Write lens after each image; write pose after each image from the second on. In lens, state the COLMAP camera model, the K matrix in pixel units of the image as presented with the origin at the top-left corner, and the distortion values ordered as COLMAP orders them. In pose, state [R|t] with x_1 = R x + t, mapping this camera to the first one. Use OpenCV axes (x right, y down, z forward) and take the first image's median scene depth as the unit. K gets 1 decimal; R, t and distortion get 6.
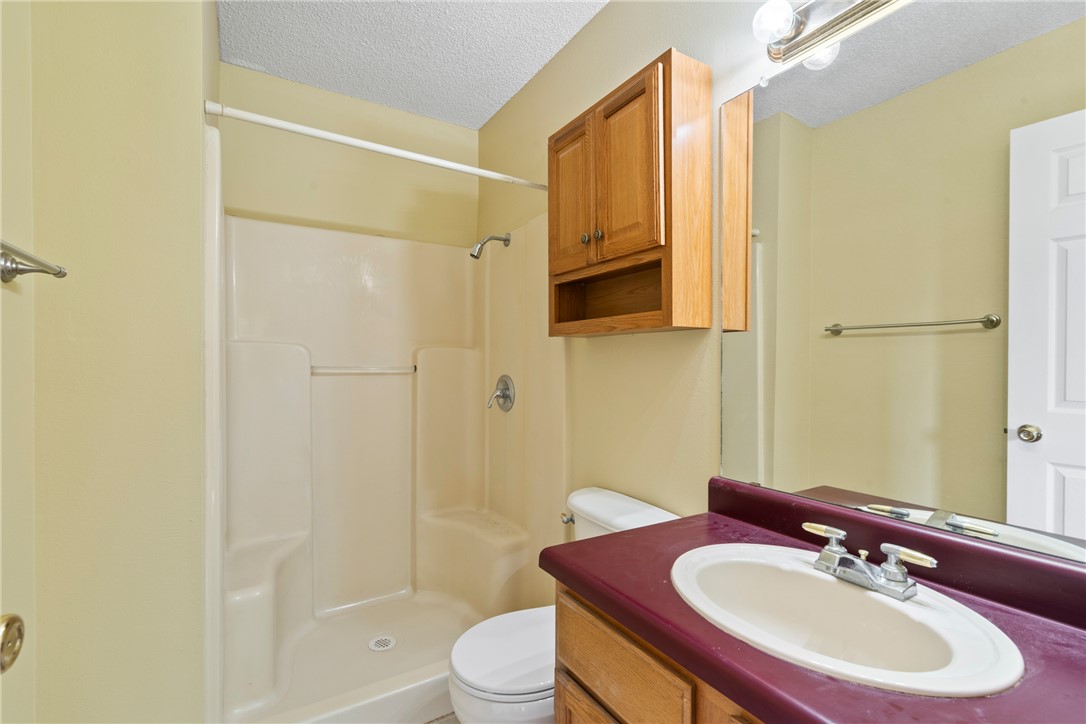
lens RADIAL K [[494.3, 0, 538.4], [0, 494.3, 362.5], [0, 0, 1]] dist [0.001367, 0.000126]
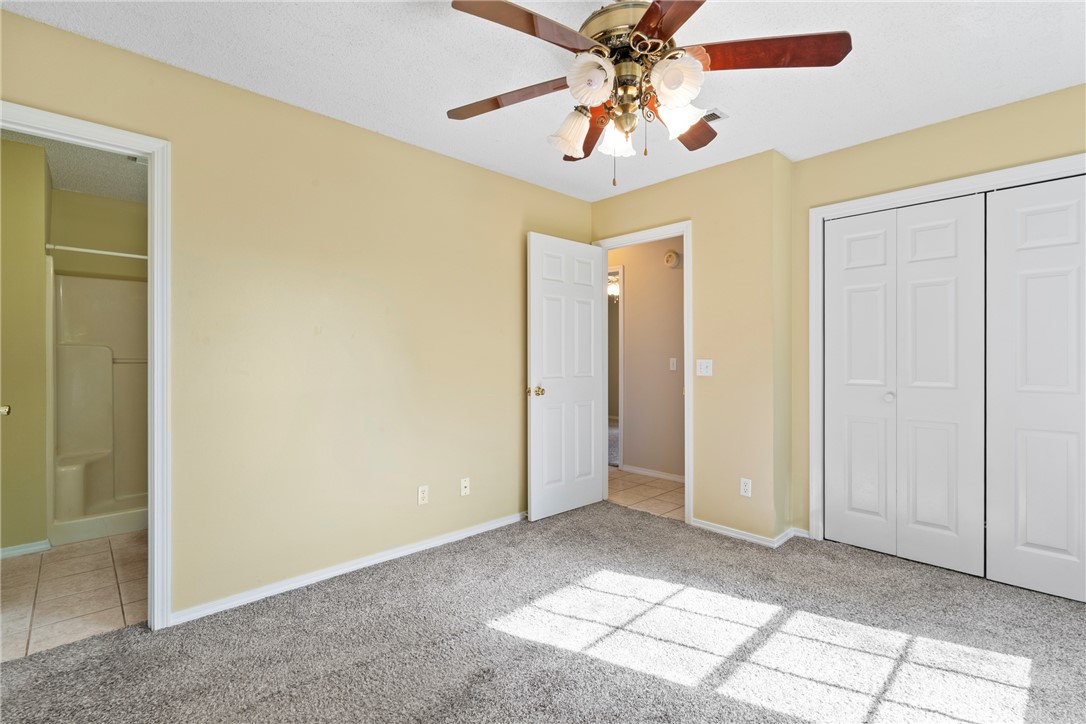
lens RADIAL K [[494.3, 0, 548.8], [0, 494.3, 358.8], [0, 0, 1]] dist [0.001367, 0.000126]
pose [[0.975794, -0.007285, 0.218571, 0.897087], [0.009071, 0.999933, -0.007168, 0.045908], [-0.218504, 0.008977, 0.975795, -1.423008]]
